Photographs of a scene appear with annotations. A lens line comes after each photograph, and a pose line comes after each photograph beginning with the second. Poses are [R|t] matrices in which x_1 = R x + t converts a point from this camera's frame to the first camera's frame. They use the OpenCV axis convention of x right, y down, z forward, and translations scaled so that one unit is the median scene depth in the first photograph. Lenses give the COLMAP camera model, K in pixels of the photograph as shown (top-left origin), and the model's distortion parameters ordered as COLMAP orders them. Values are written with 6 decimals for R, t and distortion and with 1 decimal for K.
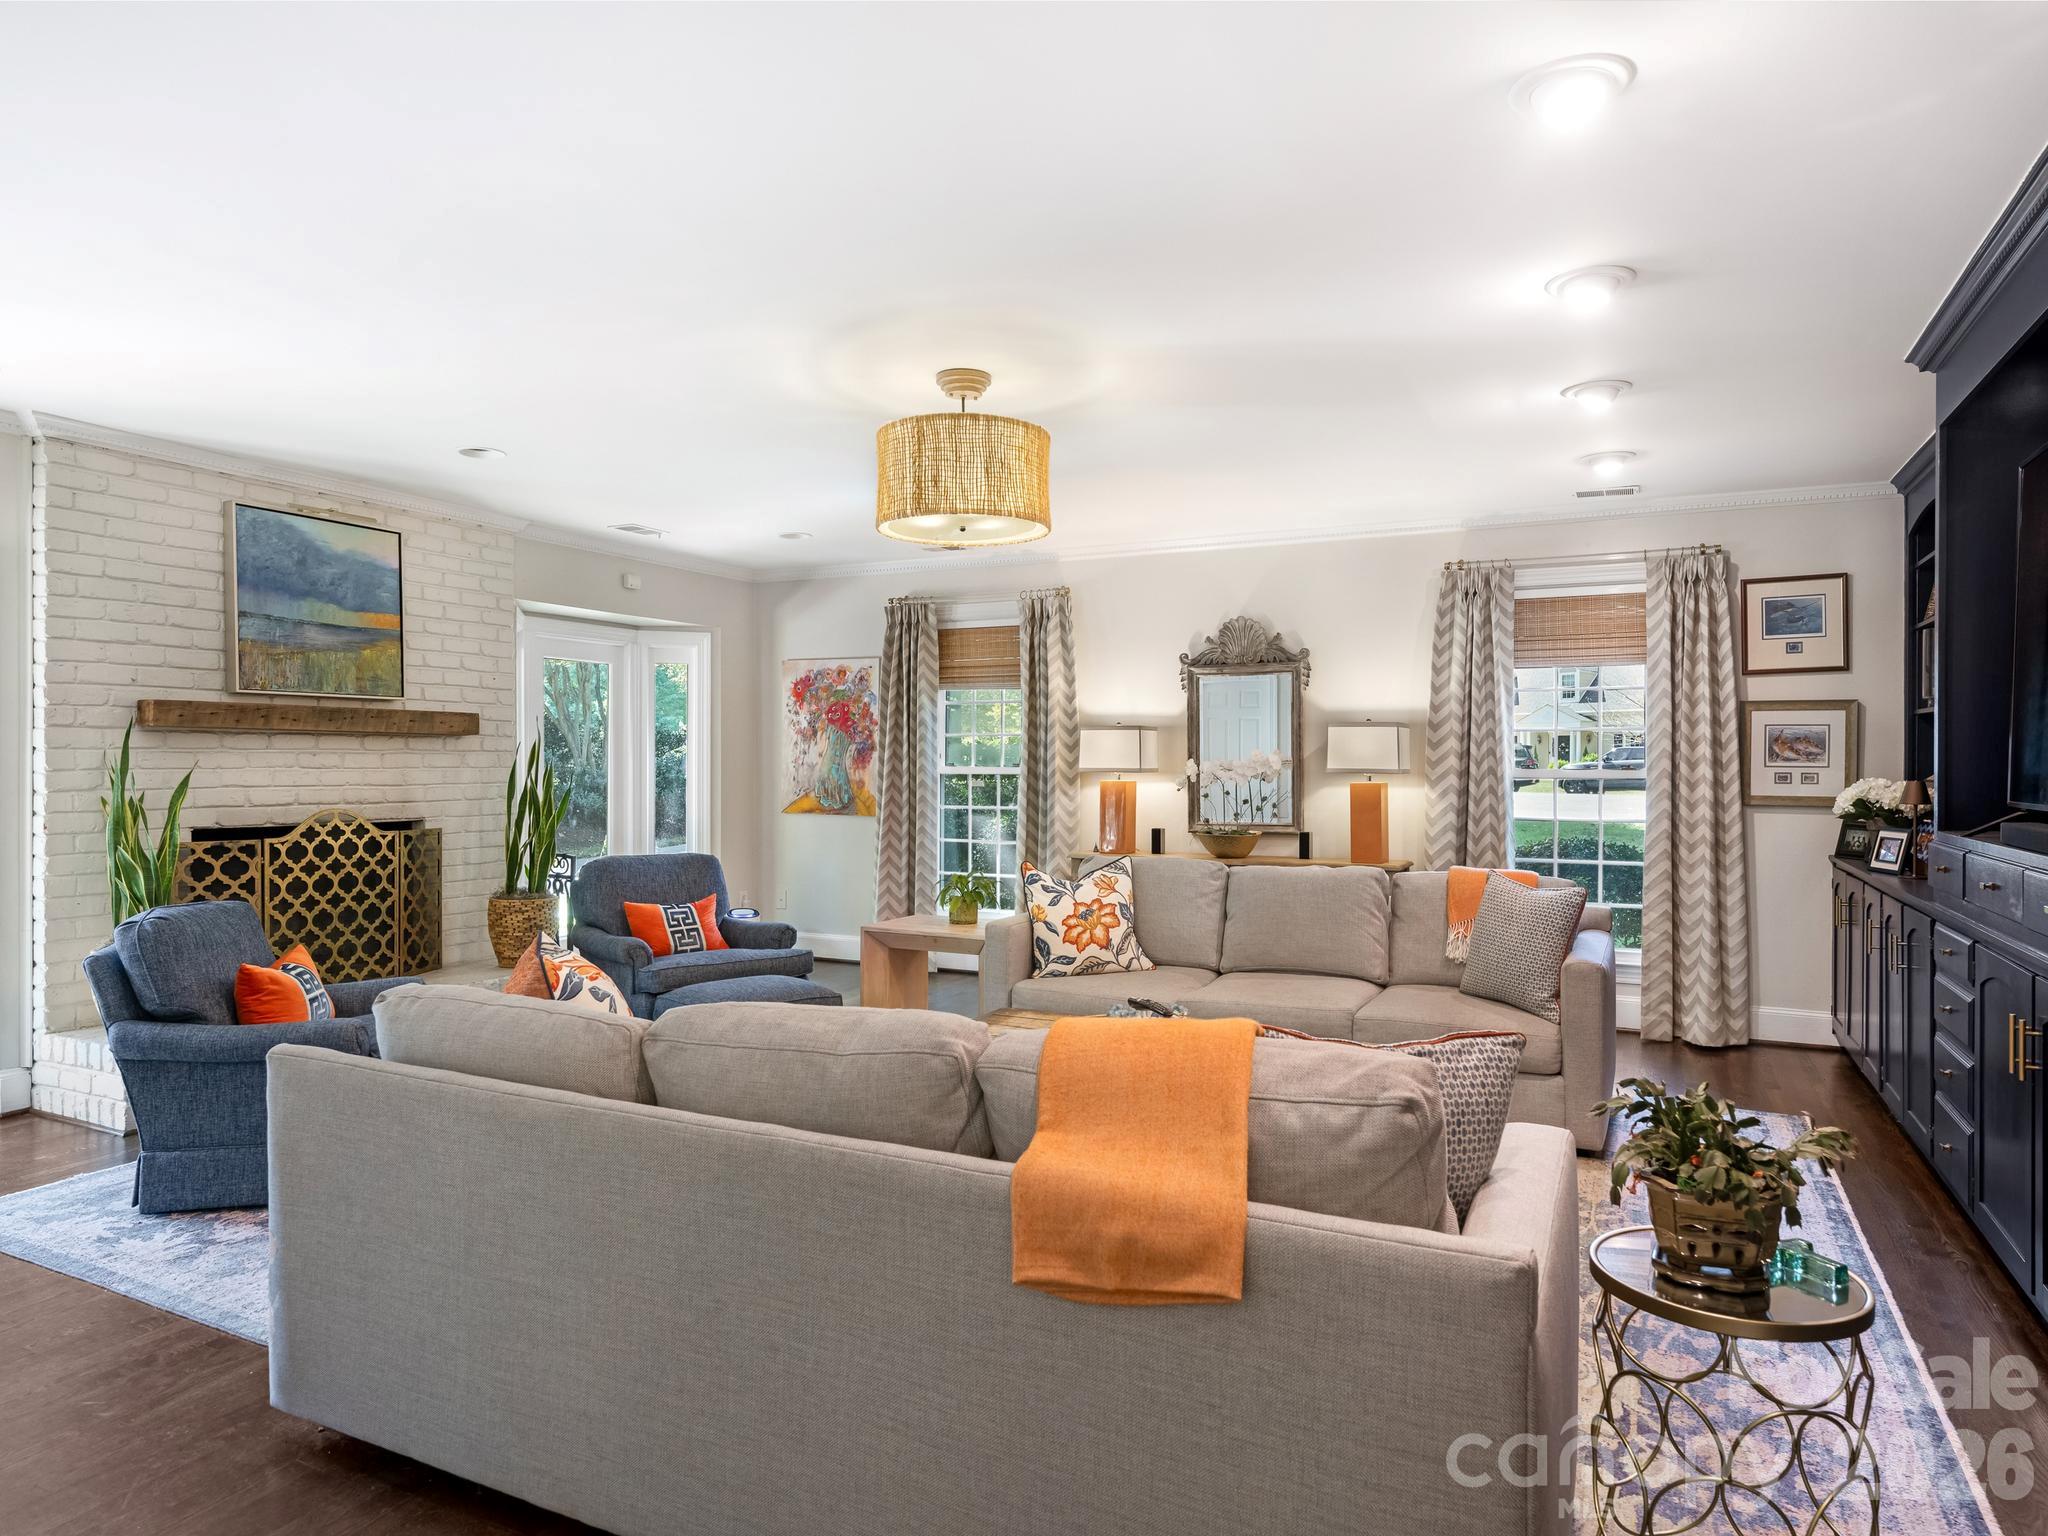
lens RADIAL K [[1237.4, 0, 1022.8], [0, 1237.4, 768.7], [0, 0, 1]] dist [-0.001133, -0.000710]
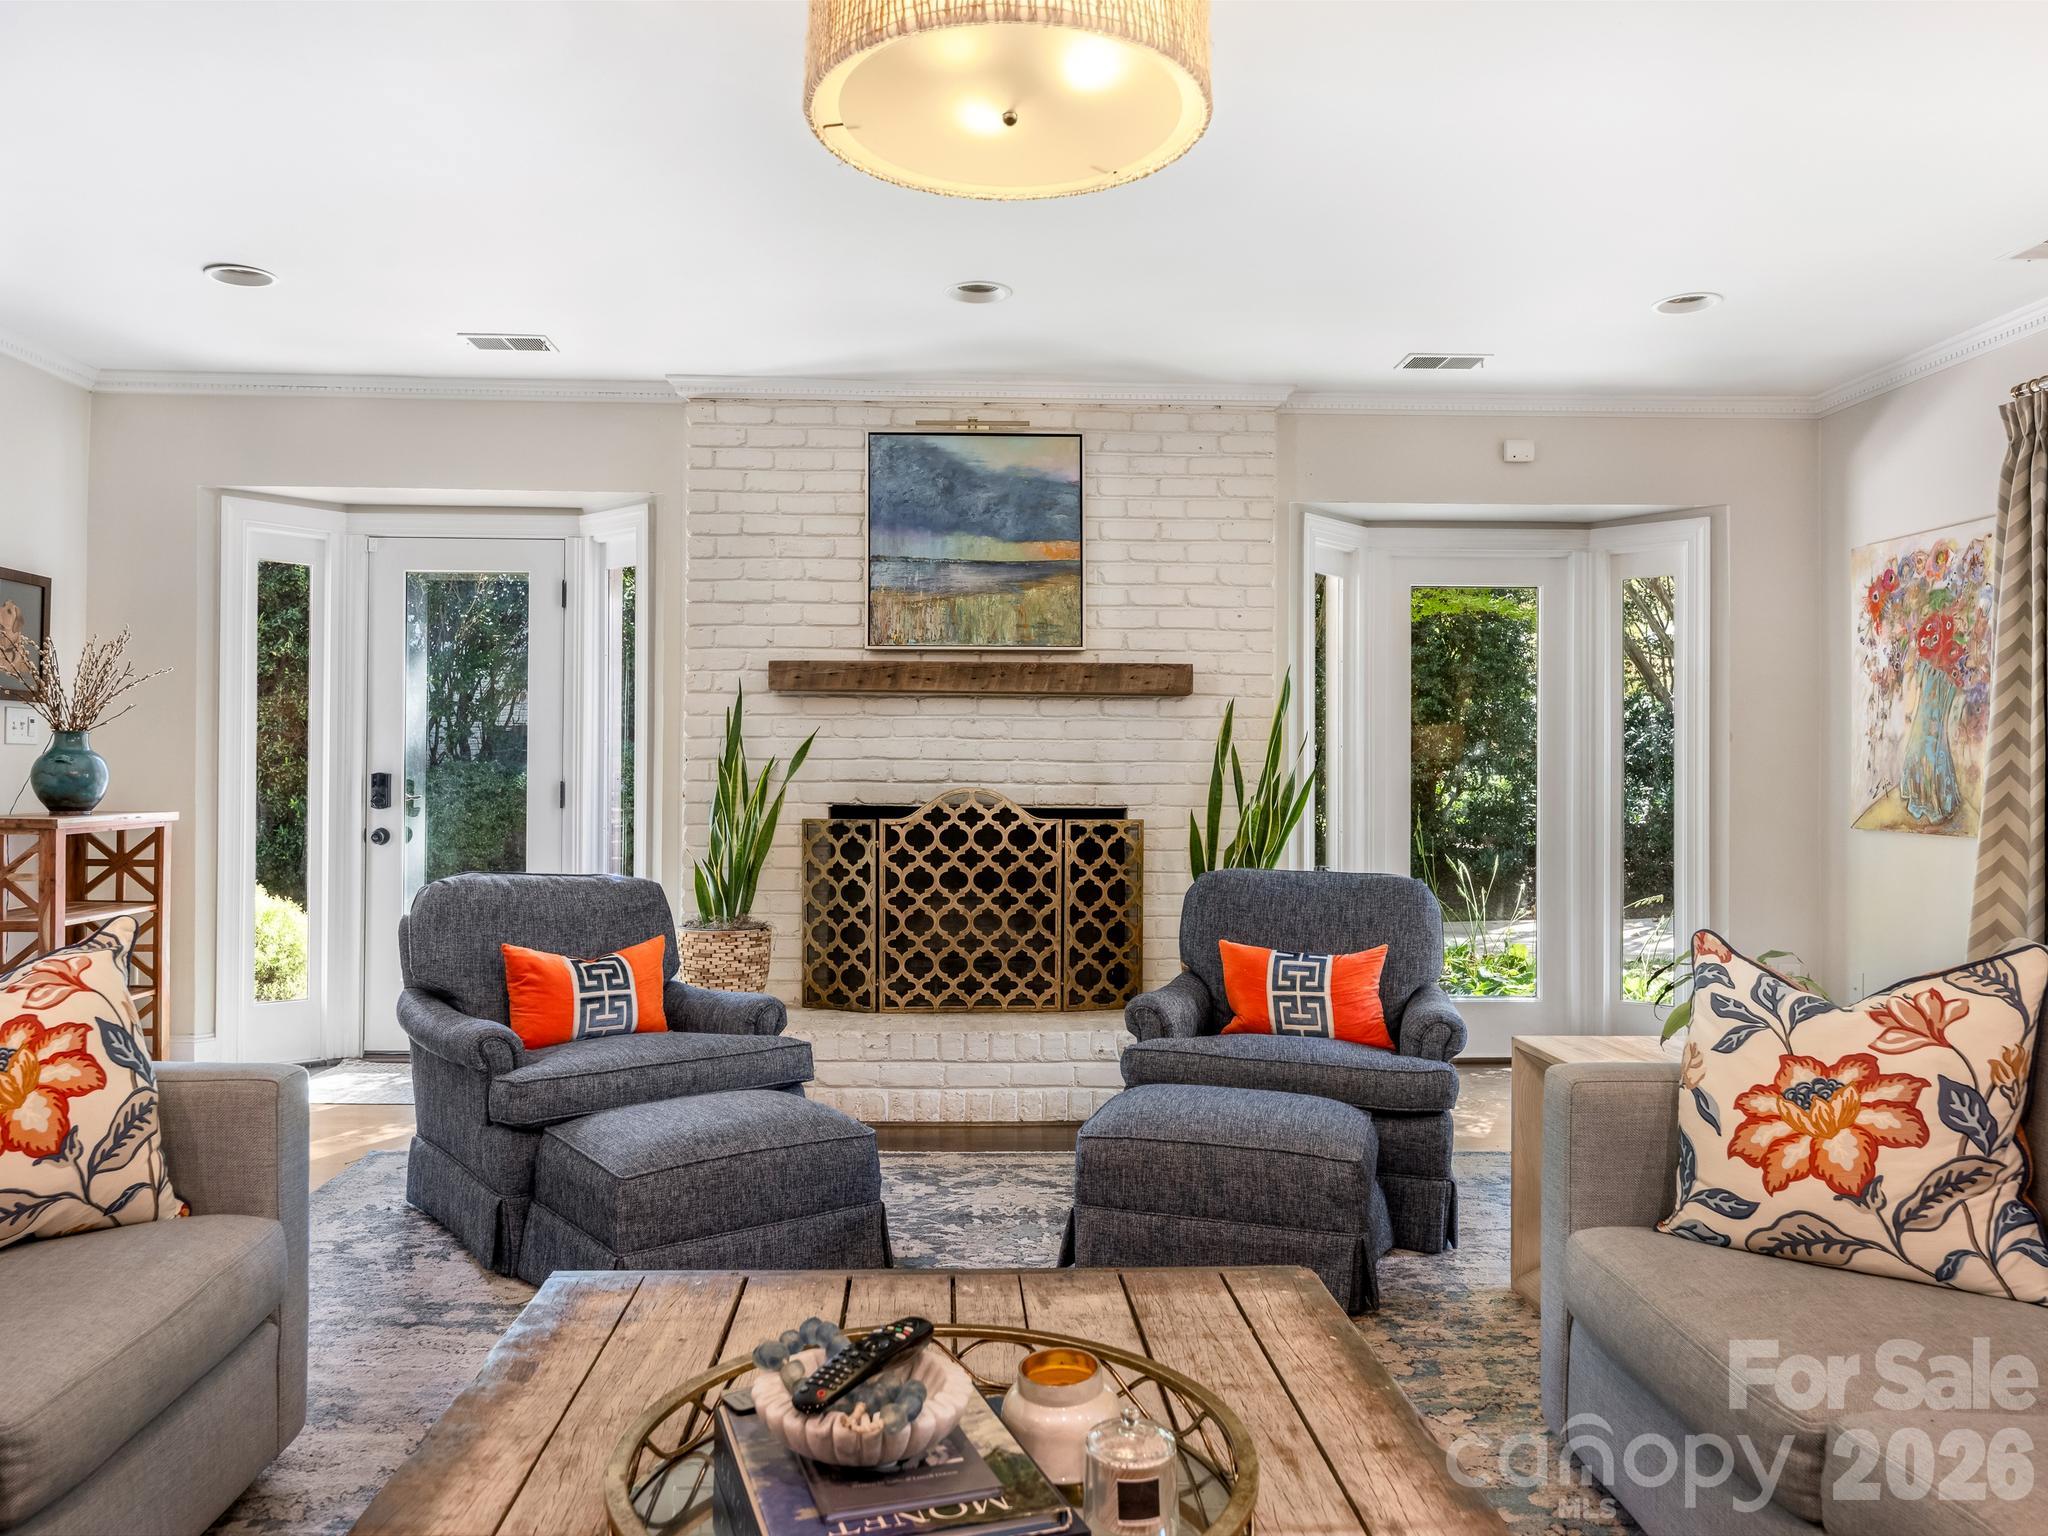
lens RADIAL K [[1467.1, 0, 1019.2], [0, 1467.1, 764.2], [0, 0, 1]] dist [-0.001772, 0.003759]
pose [[0.476498, -0.006306, -0.879153, 0.302206], [-0.009528, 0.999879, -0.012336, 0.028874], [0.879124, 0.014255, 0.476380, 0.568685]]
